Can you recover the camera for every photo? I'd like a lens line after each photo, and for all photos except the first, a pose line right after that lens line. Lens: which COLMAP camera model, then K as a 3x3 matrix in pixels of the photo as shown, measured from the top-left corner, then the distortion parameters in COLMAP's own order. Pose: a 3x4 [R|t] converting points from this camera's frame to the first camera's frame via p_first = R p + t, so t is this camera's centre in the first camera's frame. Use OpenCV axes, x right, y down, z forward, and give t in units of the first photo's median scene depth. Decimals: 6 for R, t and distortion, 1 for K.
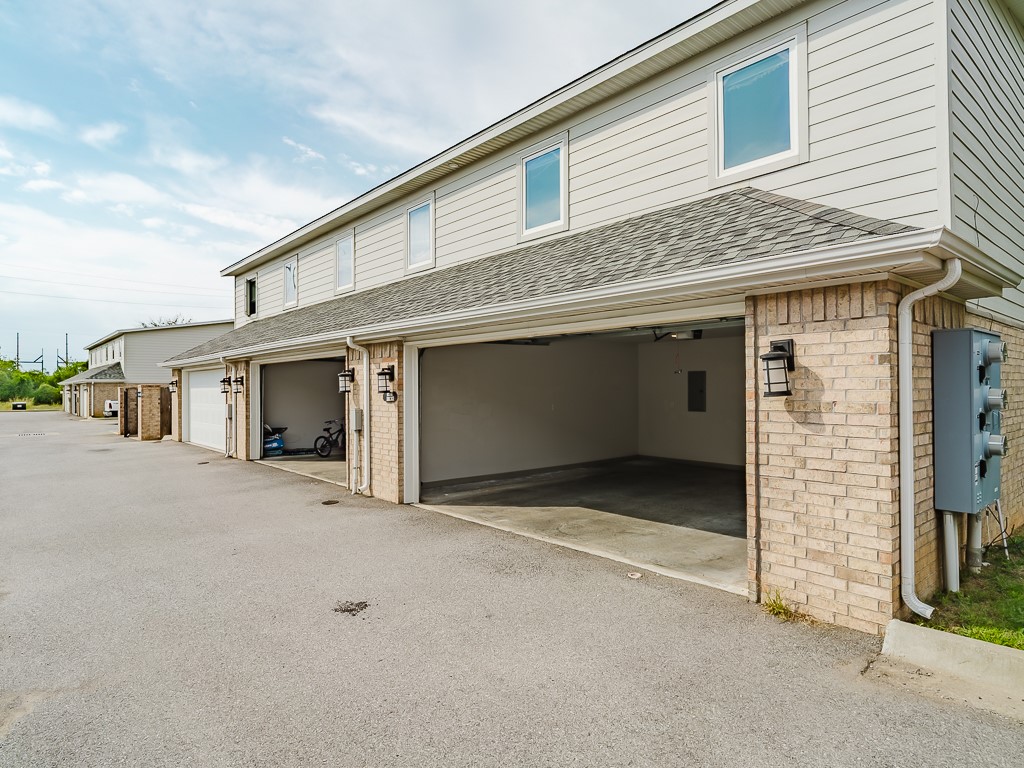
lens RADIAL K [[593.2, 0, 515.6], [0, 593.2, 383.8], [0, 0, 1]] dist [-0.007598, -0.001265]
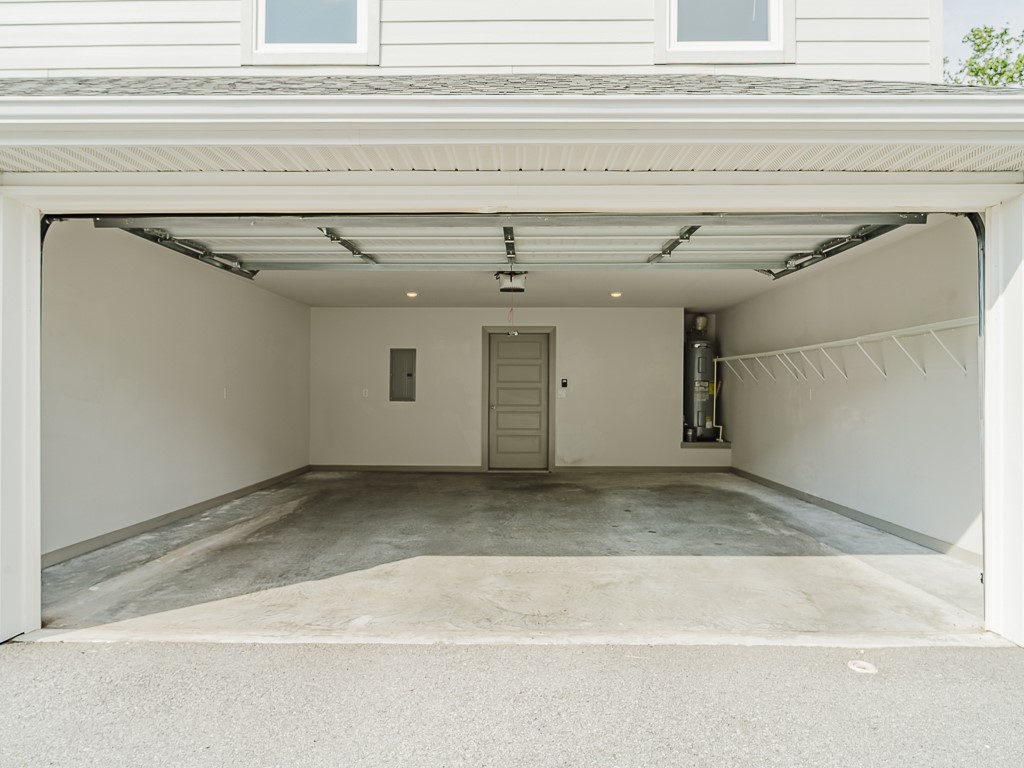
lens RADIAL K [[593.2, 0, 511.8], [0, 593.2, 390.9], [0, 0, 1]] dist [-0.007598, -0.001265]
pose [[0.666551, 0.013891, 0.745330, -0.351046], [-0.012727, 0.999893, -0.007253, 0.076457], [-0.745350, -0.004651, 0.666657, 0.779833]]
